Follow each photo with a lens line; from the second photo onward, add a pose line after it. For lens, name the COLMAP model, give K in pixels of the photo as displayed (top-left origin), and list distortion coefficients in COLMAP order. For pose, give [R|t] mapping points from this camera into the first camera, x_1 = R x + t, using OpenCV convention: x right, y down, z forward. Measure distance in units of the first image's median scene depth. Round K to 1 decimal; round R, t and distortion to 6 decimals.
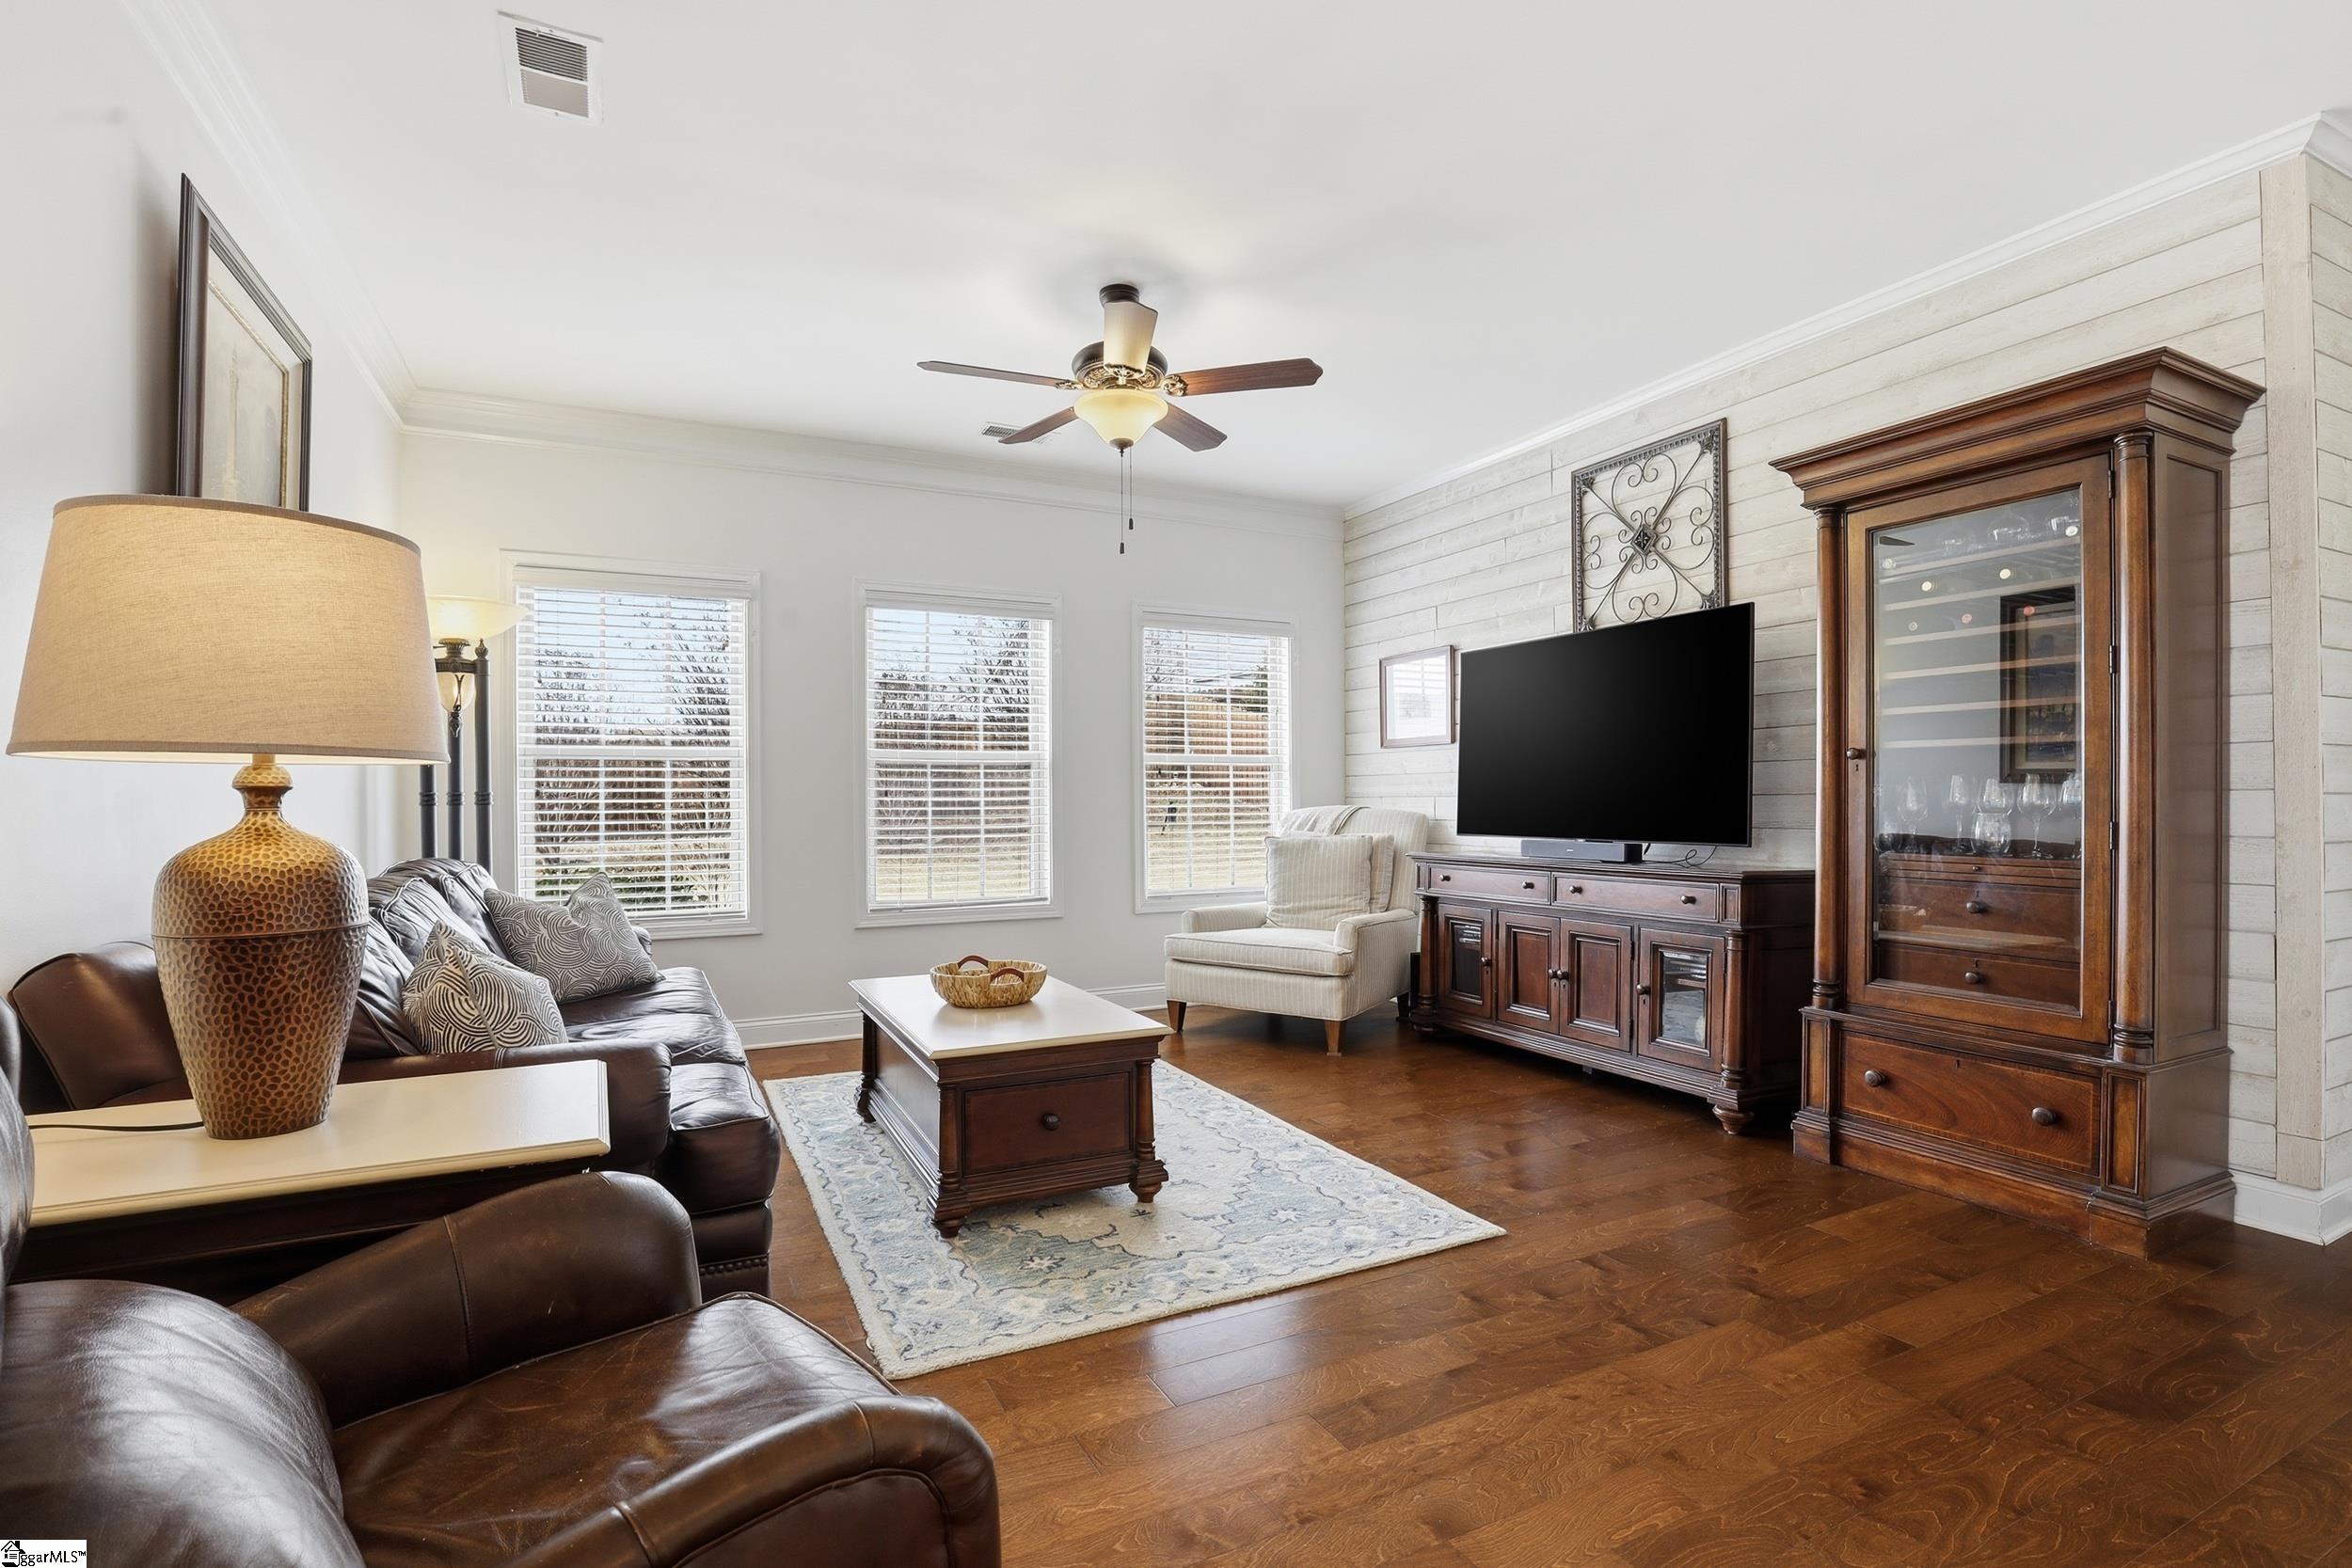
lens RADIAL K [[1092.5, 0, 1183.8], [0, 1092.5, 798.9], [0, 0, 1]] dist [-0.034196, 0.005554]
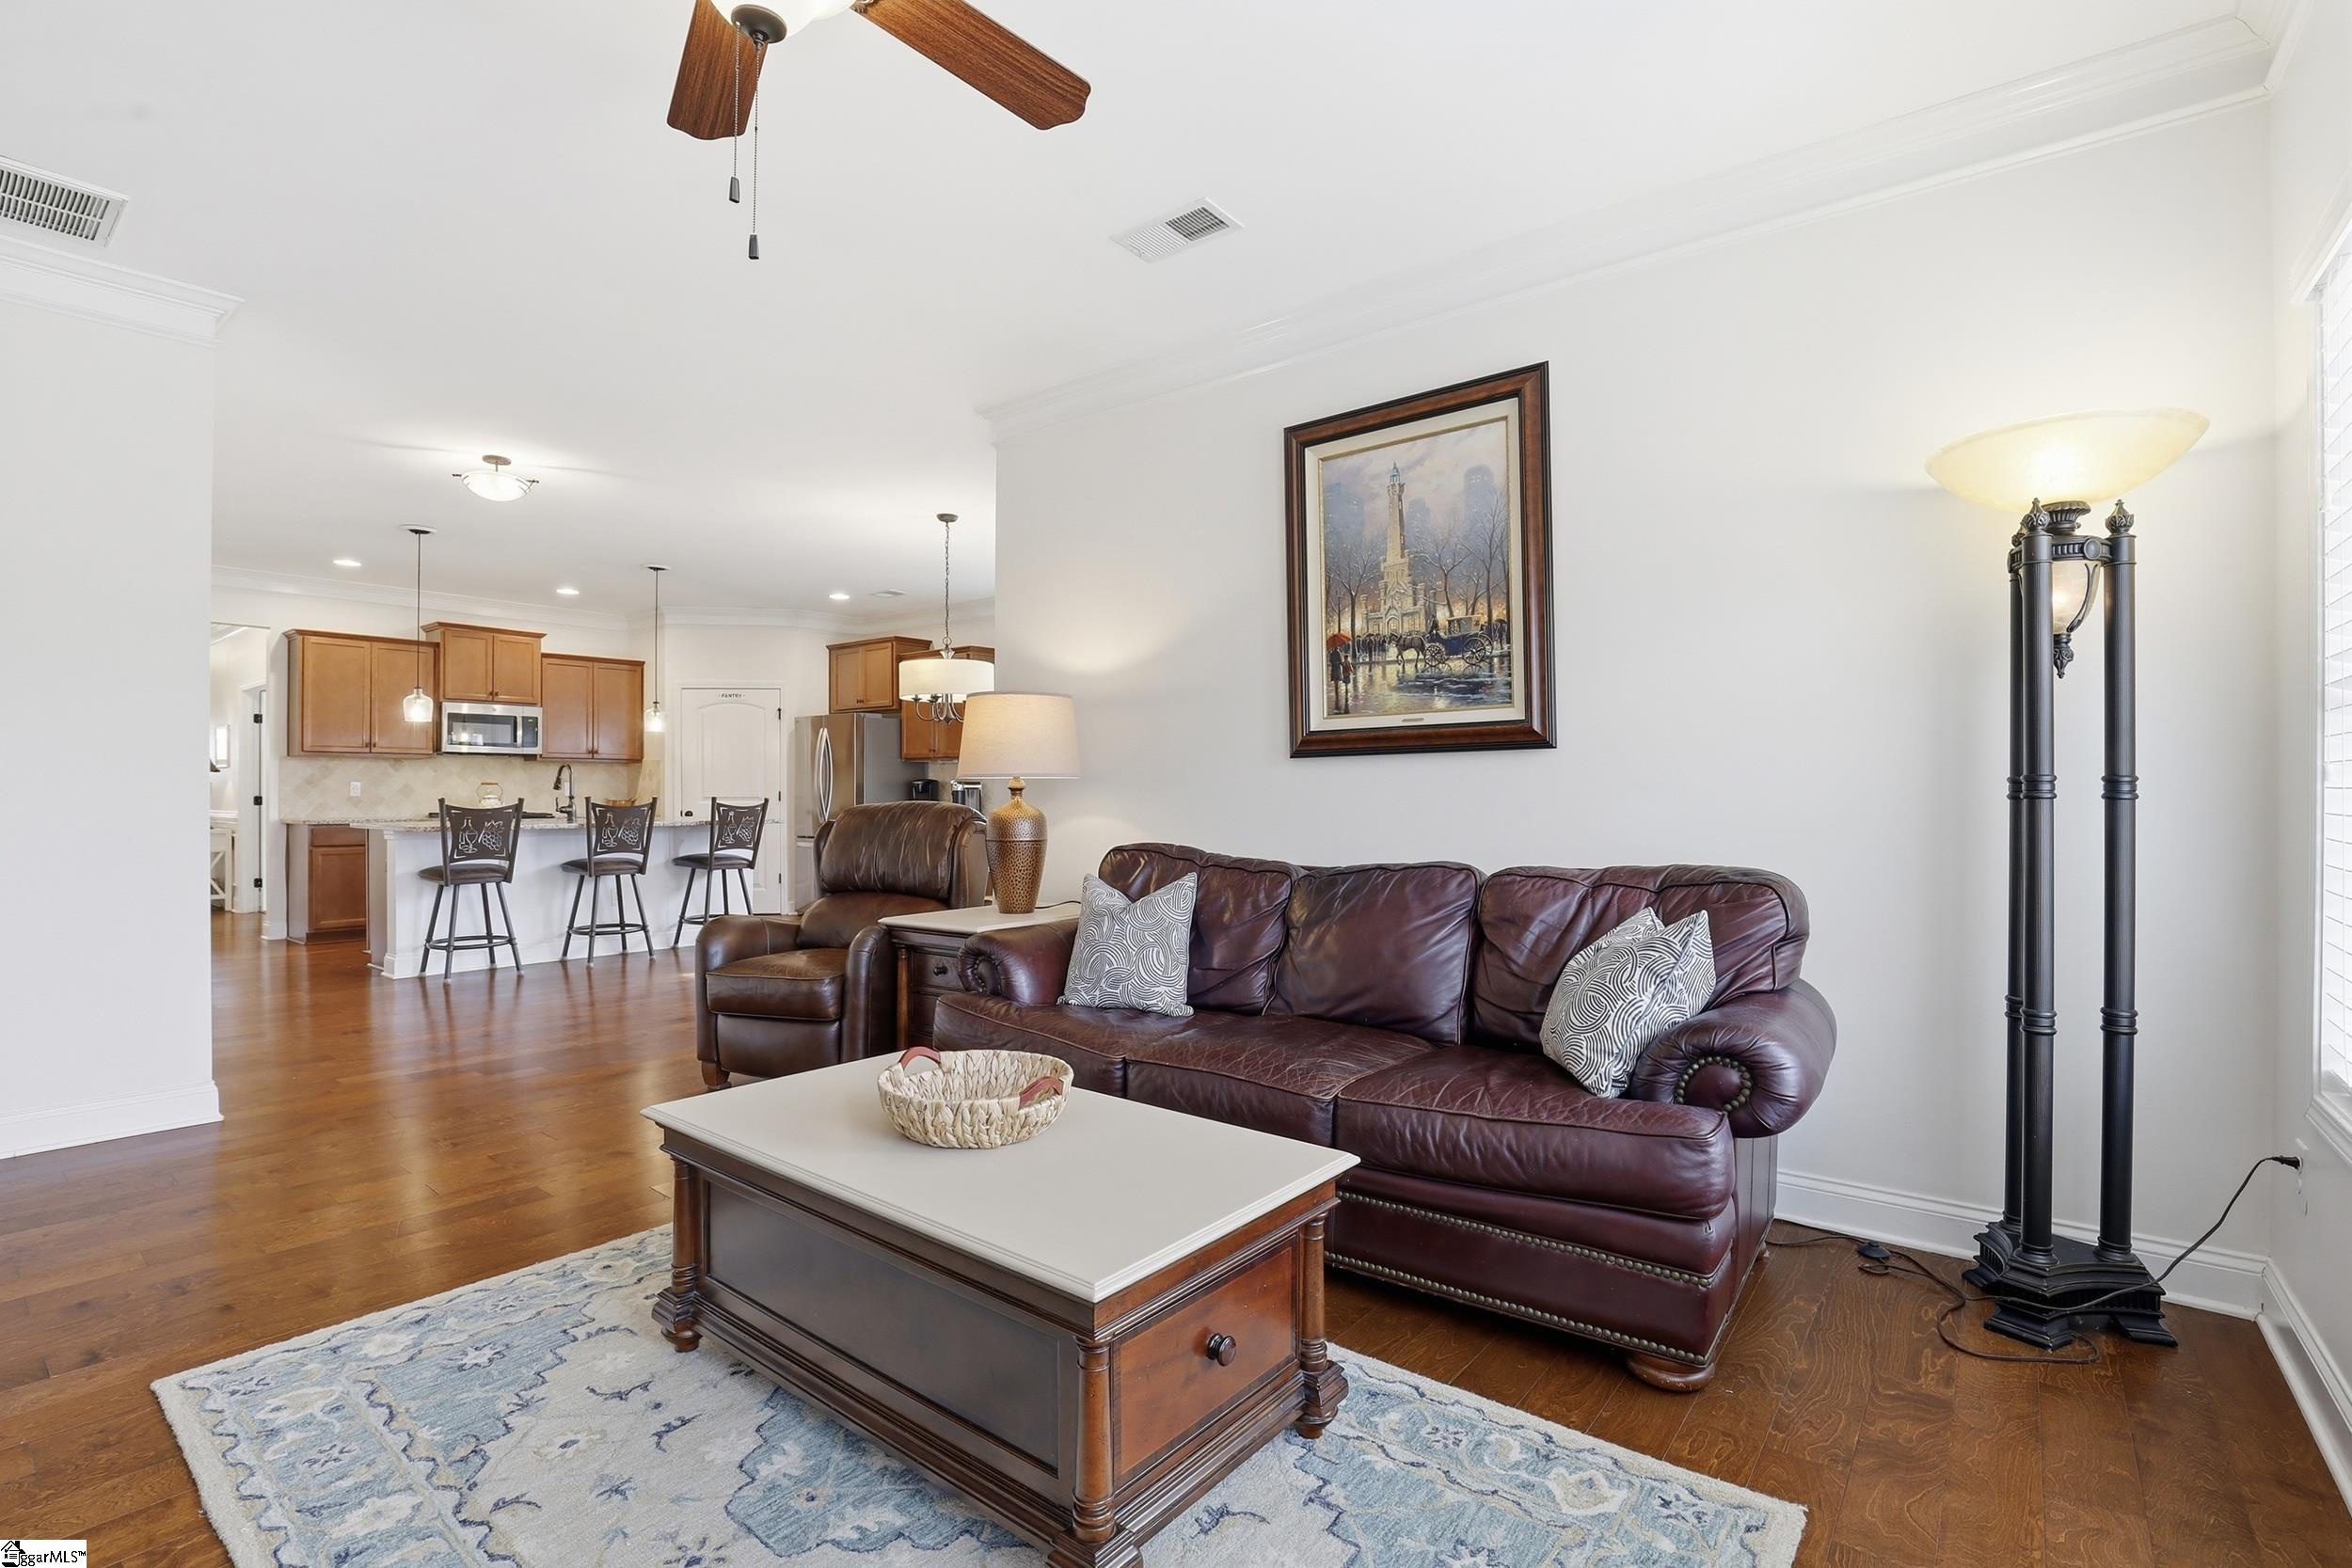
lens RADIAL K [[1092.5, 0, 1187.8], [0, 1092.5, 786.0], [0, 0, 1]] dist [-0.034196, 0.005554]
pose [[-0.906183, 0.002527, -0.422879, -0.037180], [0.005325, 0.999971, -0.005436, 0.000742], [0.422853, -0.007177, -0.906170, 1.890611]]
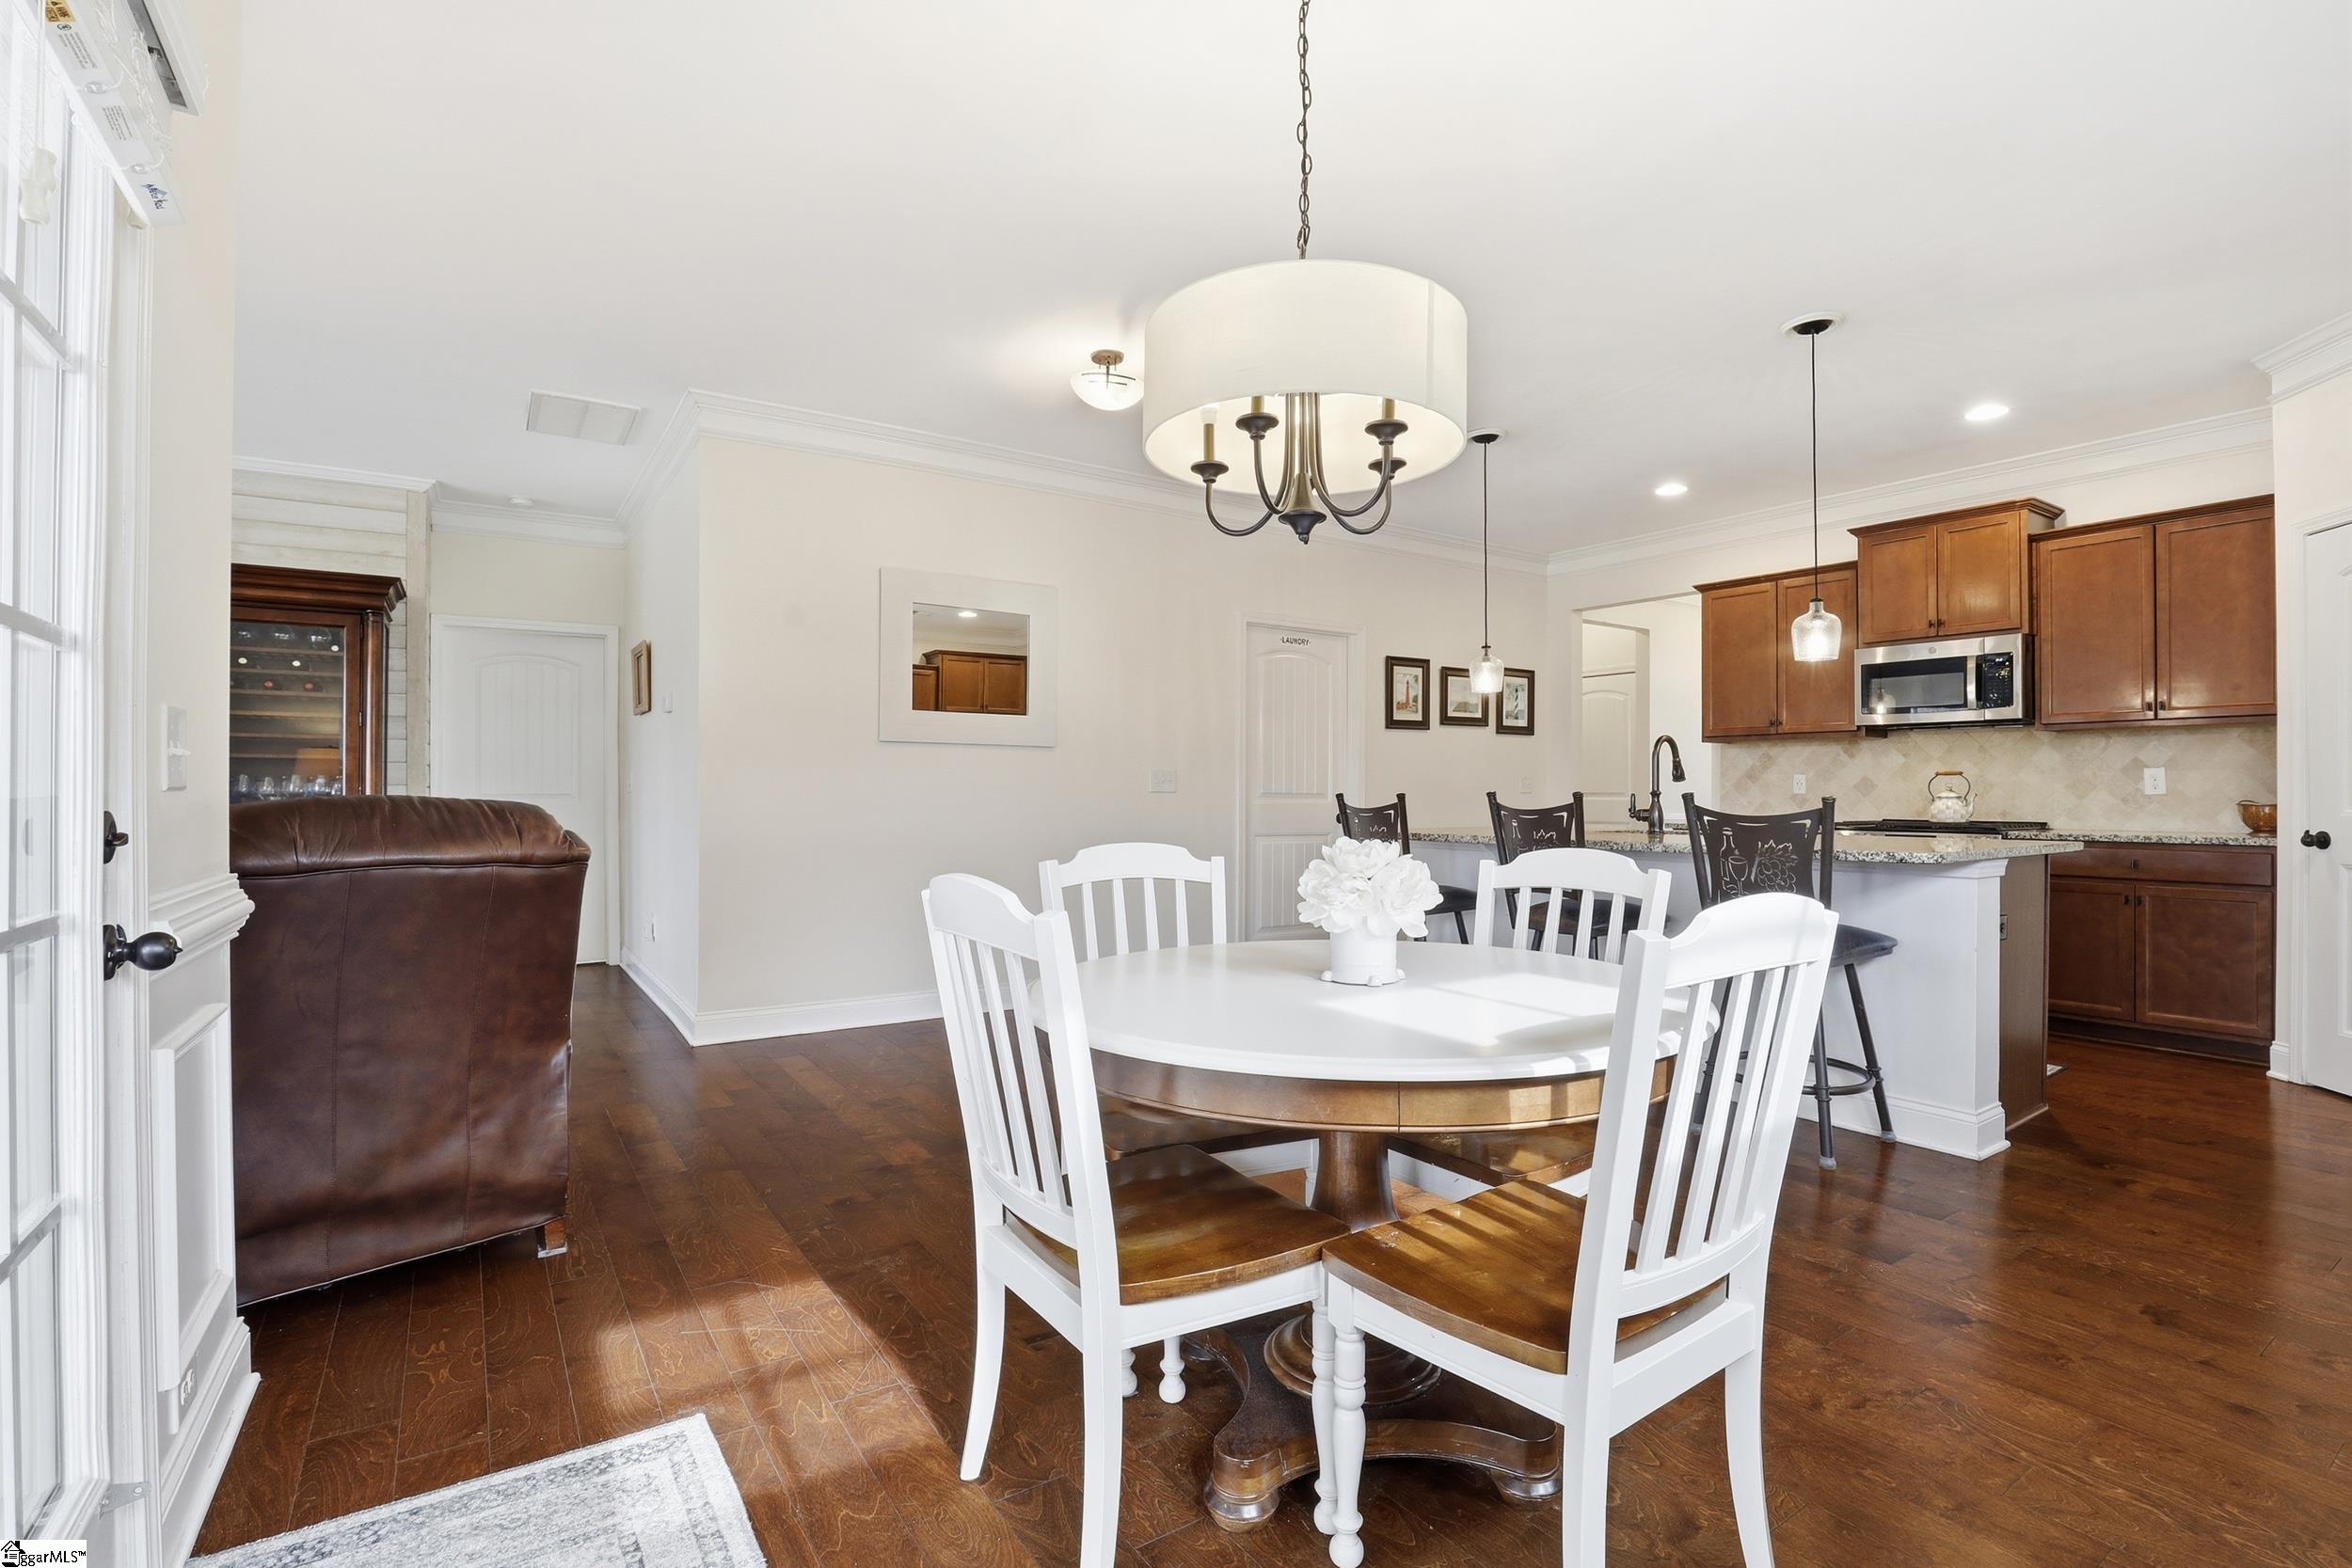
lens RADIAL K [[1092.5, 0, 1182.5], [0, 1092.5, 786.8], [0, 0, 1]] dist [-0.034196, 0.005554]
pose [[-0.131974, 0.010625, 0.991196, -1.216014], [-0.002171, 0.999937, -0.011008, 0.012708], [-0.991251, -0.003604, -0.131943, -0.238191]]
